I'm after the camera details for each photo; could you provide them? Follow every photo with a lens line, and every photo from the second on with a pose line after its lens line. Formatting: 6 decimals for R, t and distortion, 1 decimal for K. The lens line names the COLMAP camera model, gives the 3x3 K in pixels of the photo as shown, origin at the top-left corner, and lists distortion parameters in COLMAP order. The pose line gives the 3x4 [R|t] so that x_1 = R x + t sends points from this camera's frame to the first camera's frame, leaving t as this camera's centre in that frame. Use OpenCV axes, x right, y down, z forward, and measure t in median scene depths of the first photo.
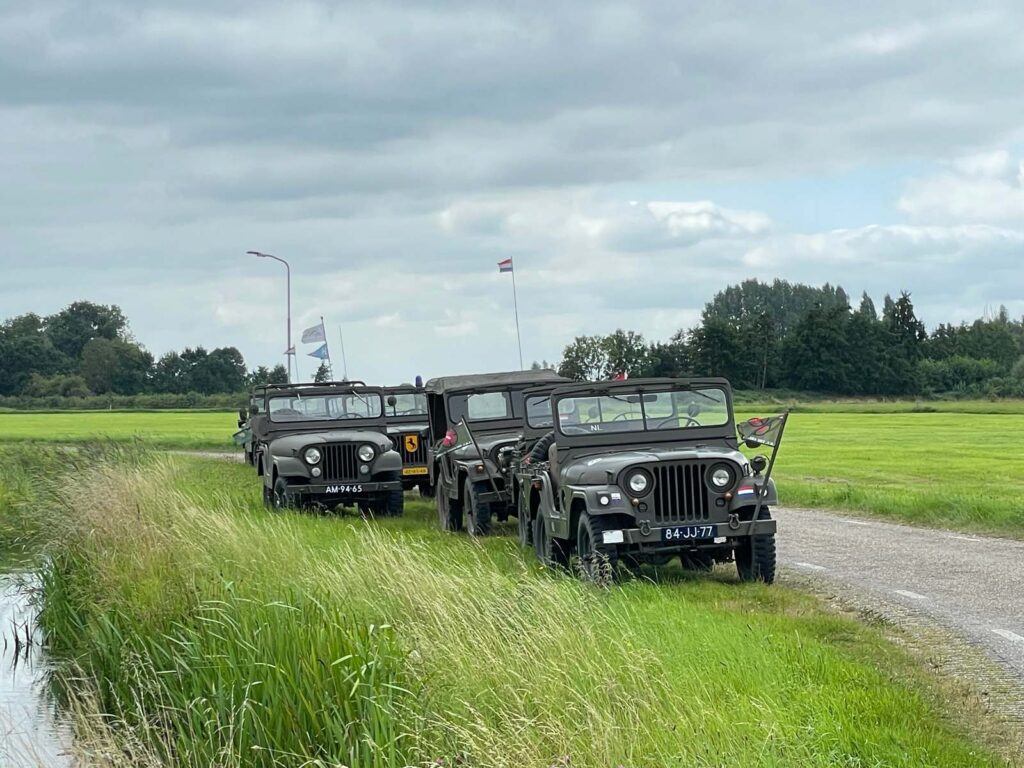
lens RADIAL K [[2981.6, 0, 512.0], [0, 2981.6, 384.0], [0, 0, 1]] dist [0.012629, 0.203225]
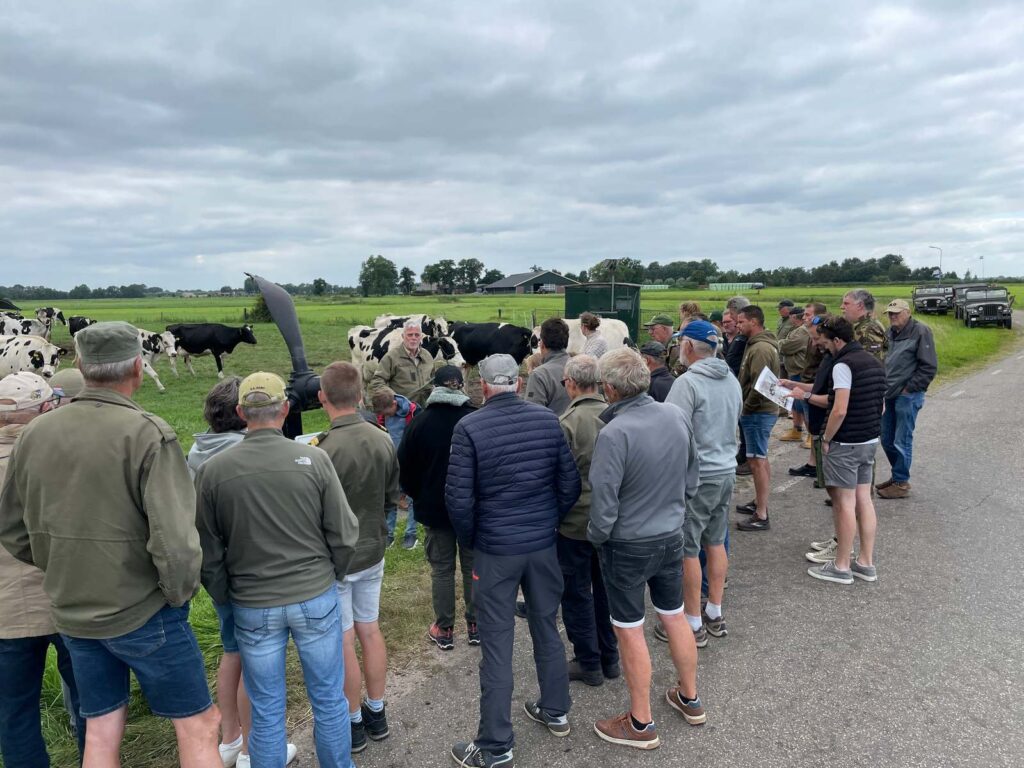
lens RADIAL K [[783.7, 0, 512.0], [0, 783.7, 384.0], [0, 0, 1]] dist [0.065894, -0.002321]
pose [[0.834529, 0.062376, -0.547422, 0.076787], [0.010033, 0.991685, 0.128294, -0.013564], [0.550873, -0.112557, 0.826964, -0.344923]]
